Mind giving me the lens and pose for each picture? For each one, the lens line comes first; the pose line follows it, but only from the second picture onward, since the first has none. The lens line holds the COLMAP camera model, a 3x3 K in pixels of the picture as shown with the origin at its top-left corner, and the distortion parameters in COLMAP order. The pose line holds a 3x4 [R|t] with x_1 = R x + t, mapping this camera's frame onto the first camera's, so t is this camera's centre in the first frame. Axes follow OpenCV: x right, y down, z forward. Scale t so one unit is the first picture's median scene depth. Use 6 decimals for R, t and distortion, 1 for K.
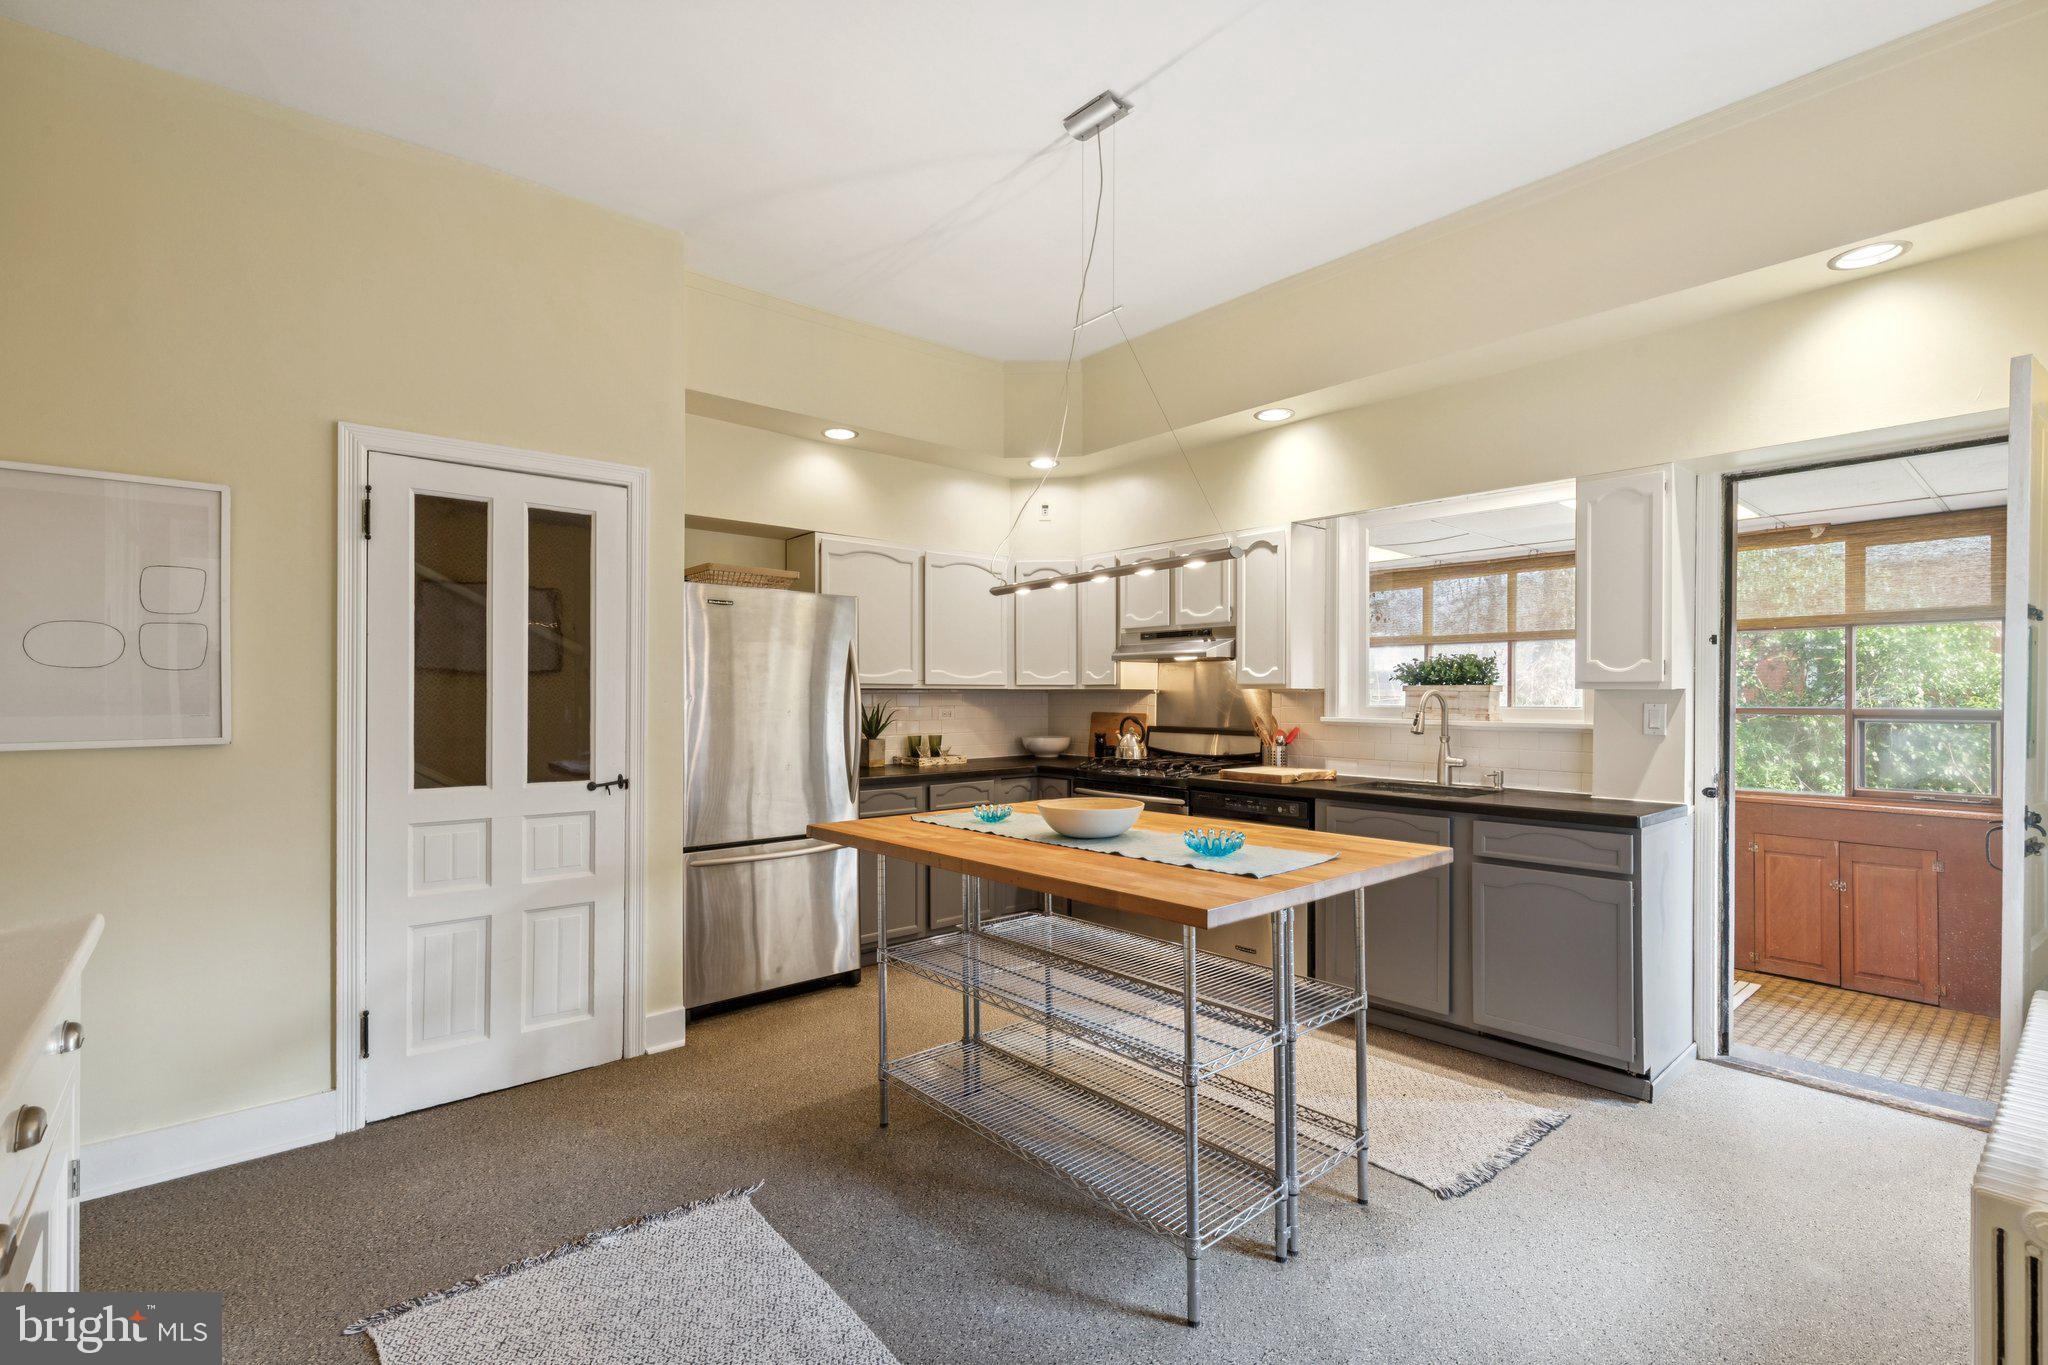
lens RADIAL K [[926.6, 0, 1022.9], [0, 926.6, 690.5], [0, 0, 1]] dist [0.013651, -0.000389]
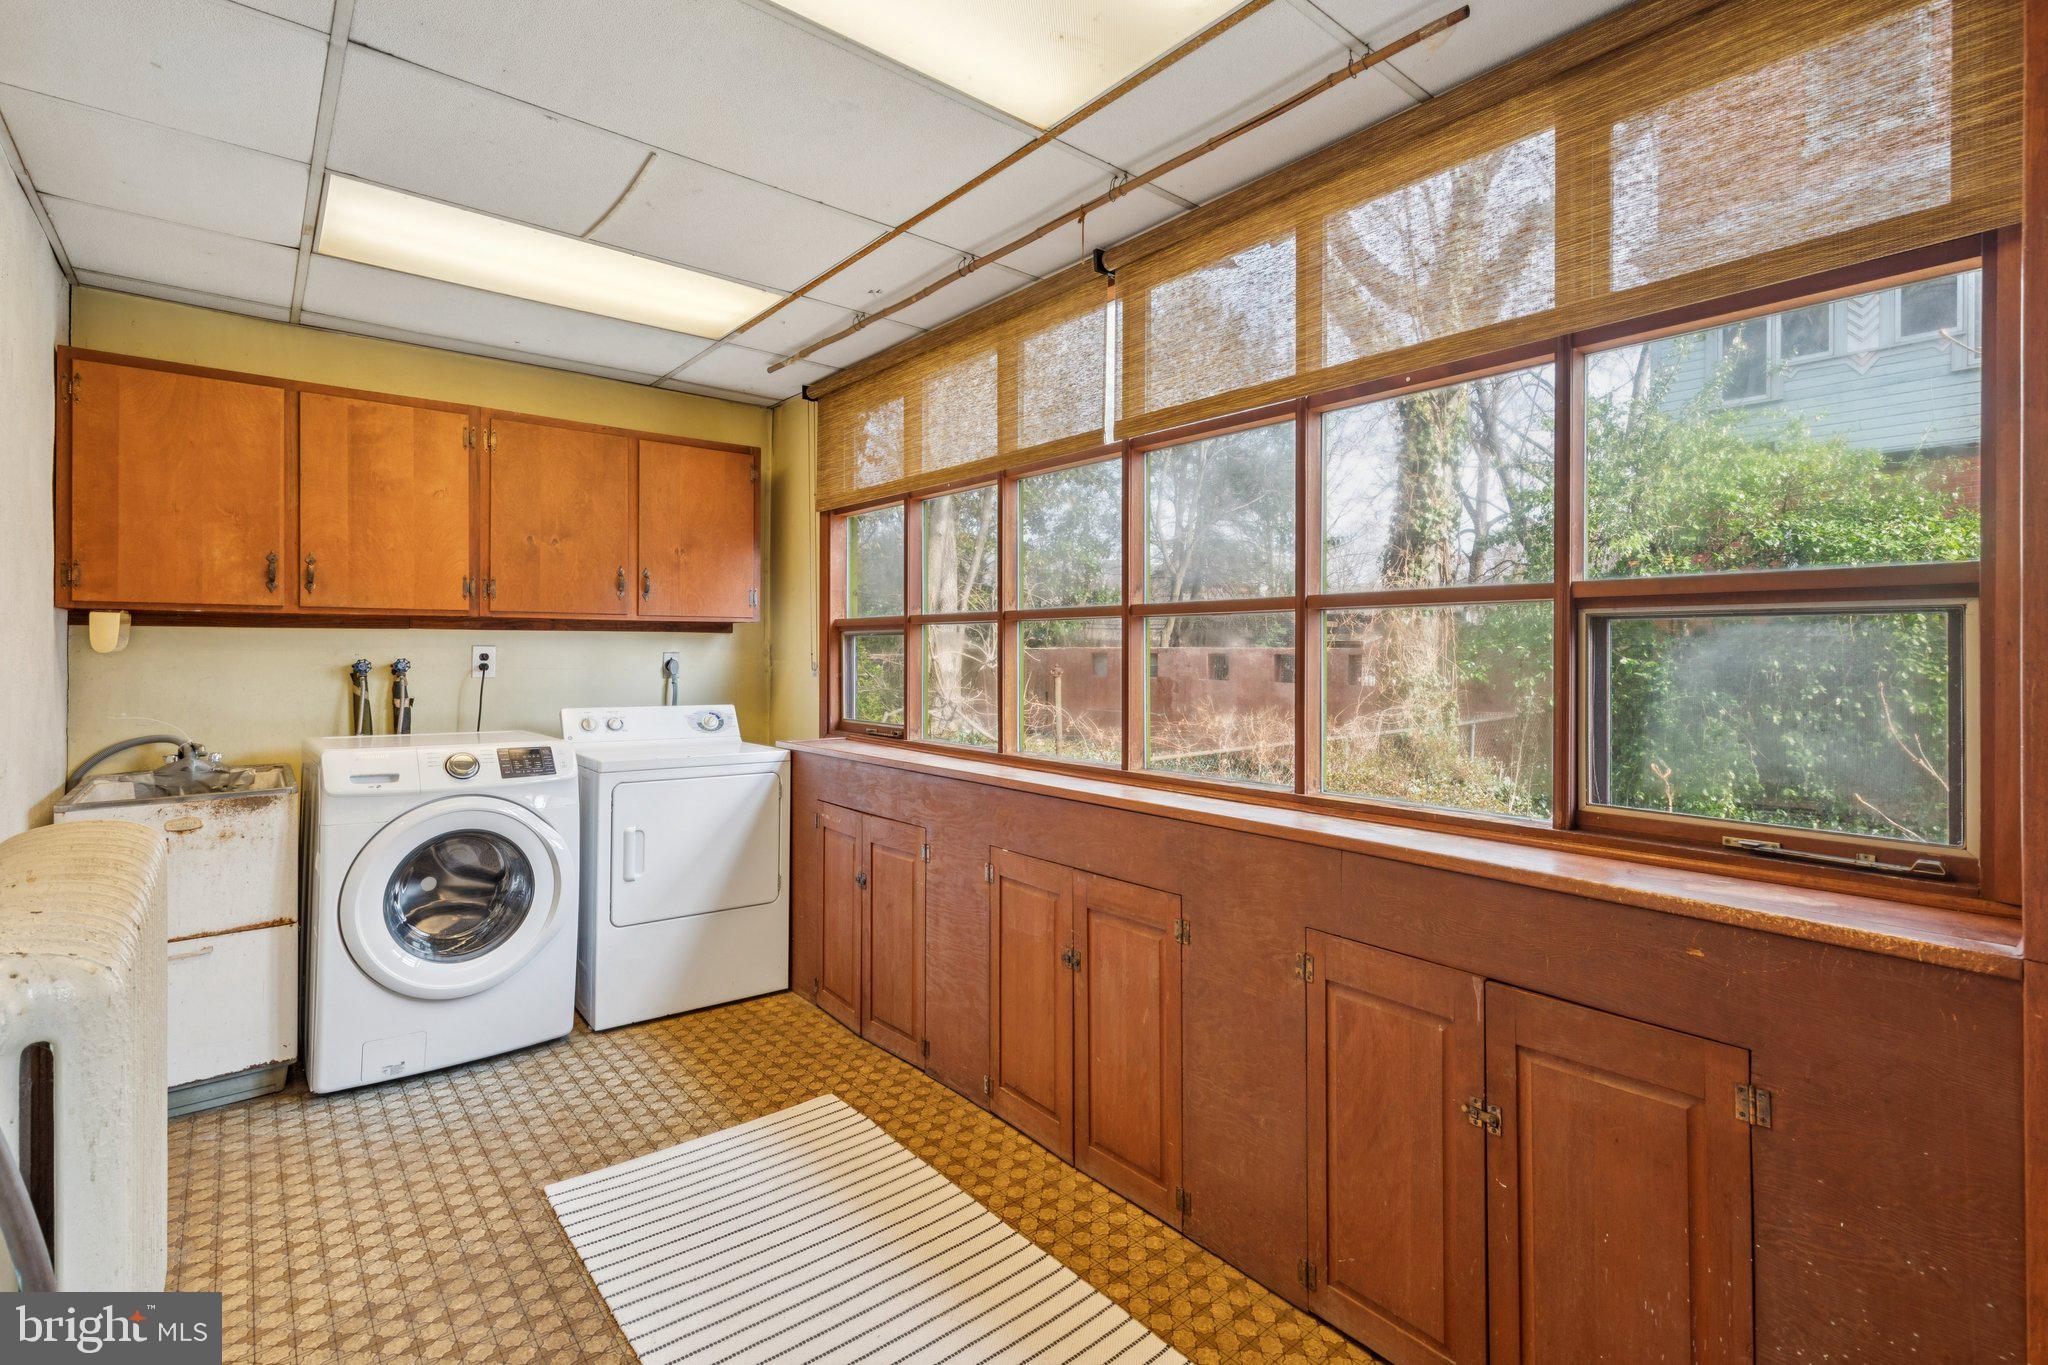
lens RADIAL K [[932.3, 0, 1026.7], [0, 932.3, 657.6], [0, 0, 1]] dist [0.013045, -0.000629]
pose [[0.999813, -0.001877, -0.019244, 0.455955], [0.002162, 0.999888, 0.014816, 0.028000], [0.019214, -0.014855, 0.999705, 0.427219]]
